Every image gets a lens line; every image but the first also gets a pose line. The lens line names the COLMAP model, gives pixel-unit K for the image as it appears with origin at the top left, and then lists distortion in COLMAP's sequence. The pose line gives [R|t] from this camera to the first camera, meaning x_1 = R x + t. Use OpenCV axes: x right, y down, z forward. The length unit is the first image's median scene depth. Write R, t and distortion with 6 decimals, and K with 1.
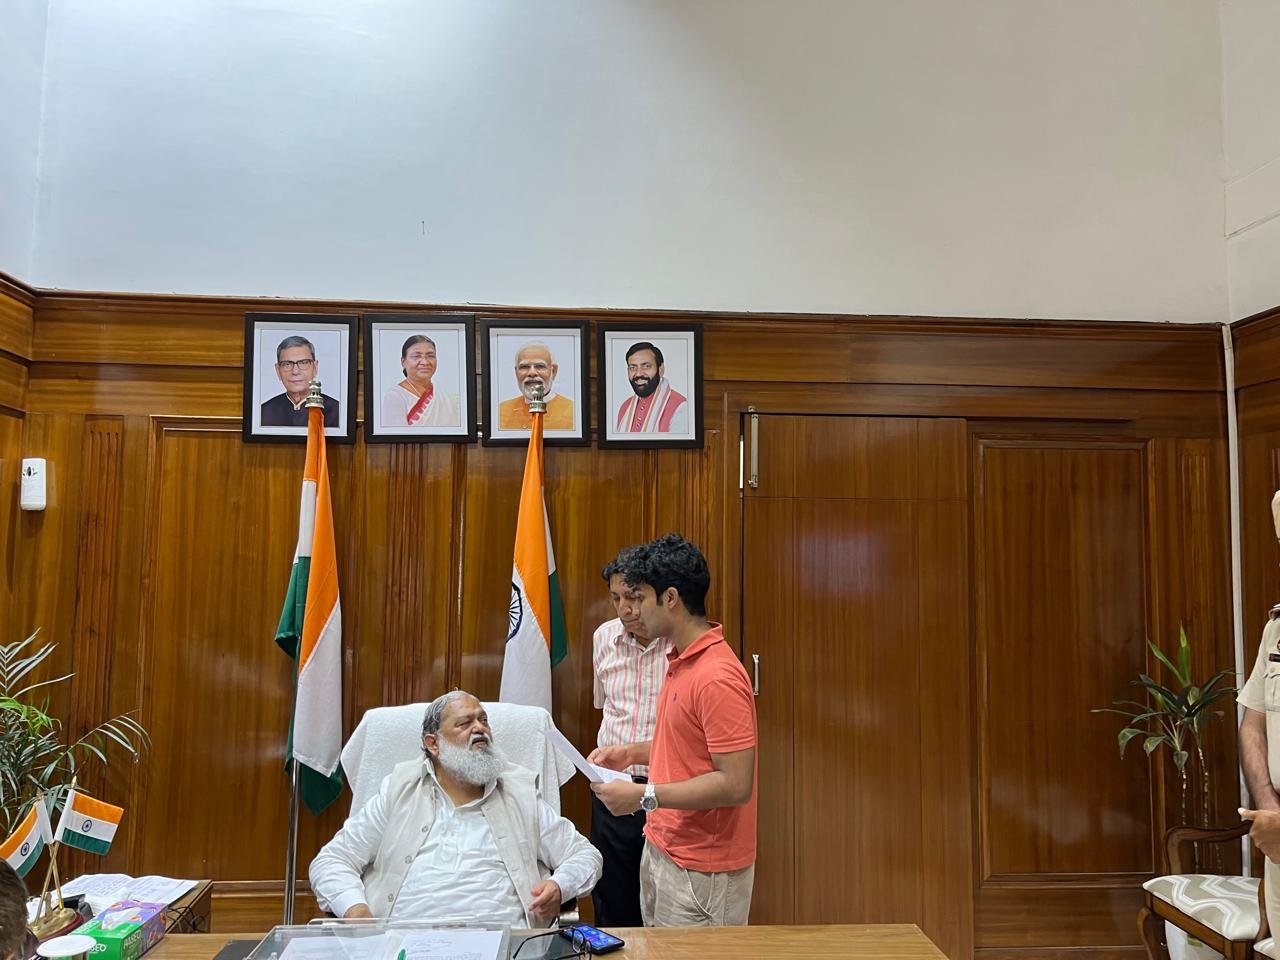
lens RADIAL K [[963.2, 0, 631.0], [0, 963.2, 494.0], [0, 0, 1]] dist [0.029027, -0.030961]
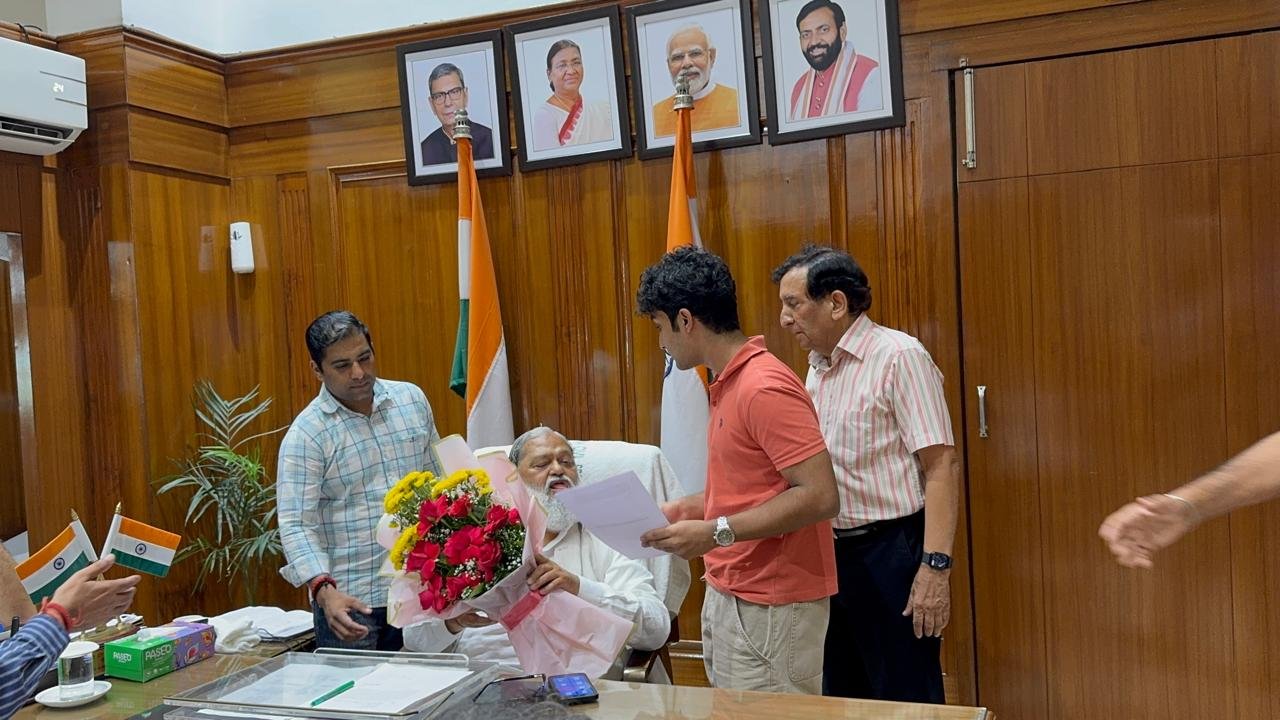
lens RADIAL K [[1098.3, 0, 627.9], [0, 1098.3, 367.8], [0, 0, 1]] dist [0.095154, -0.105807]
pose [[0.903695, -0.044461, -0.425861, 0.252572], [0.090327, 0.992007, 0.088110, 0.048583], [0.418540, -0.118092, 0.900488, 0.082531]]
